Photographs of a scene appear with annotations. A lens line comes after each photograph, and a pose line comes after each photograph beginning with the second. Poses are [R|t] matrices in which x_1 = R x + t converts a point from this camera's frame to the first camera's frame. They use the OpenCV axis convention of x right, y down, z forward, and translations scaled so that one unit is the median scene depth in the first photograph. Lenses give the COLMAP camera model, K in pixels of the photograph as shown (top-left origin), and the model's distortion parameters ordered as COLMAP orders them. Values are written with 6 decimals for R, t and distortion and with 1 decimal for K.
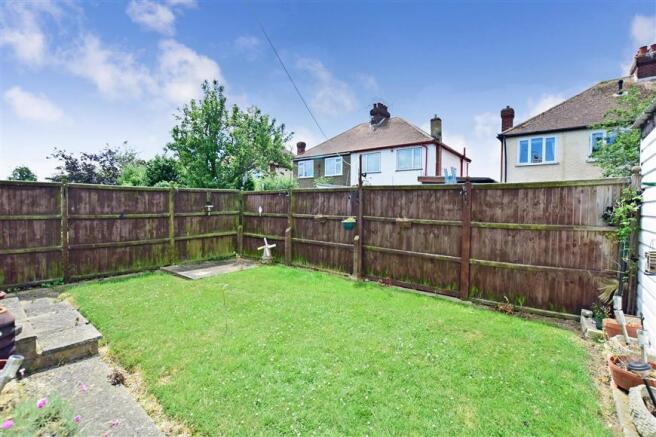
lens RADIAL K [[302.4, 0, 328.0], [0, 302.4, 218.5], [0, 0, 1]] dist [-0.014091, 0.000101]
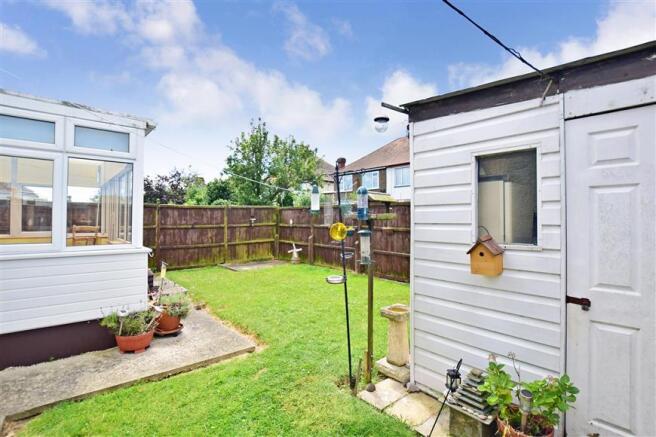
lens RADIAL K [[317.2, 0, 328.0], [0, 317.2, 218.5], [0, 0, 1]] dist [-0.000880, -0.000073]
pose [[0.985830, -0.008051, -0.167555, 0.149079], [0.001289, 0.999182, -0.040428, 0.011579], [0.167744, 0.039639, 0.985033, -0.284023]]
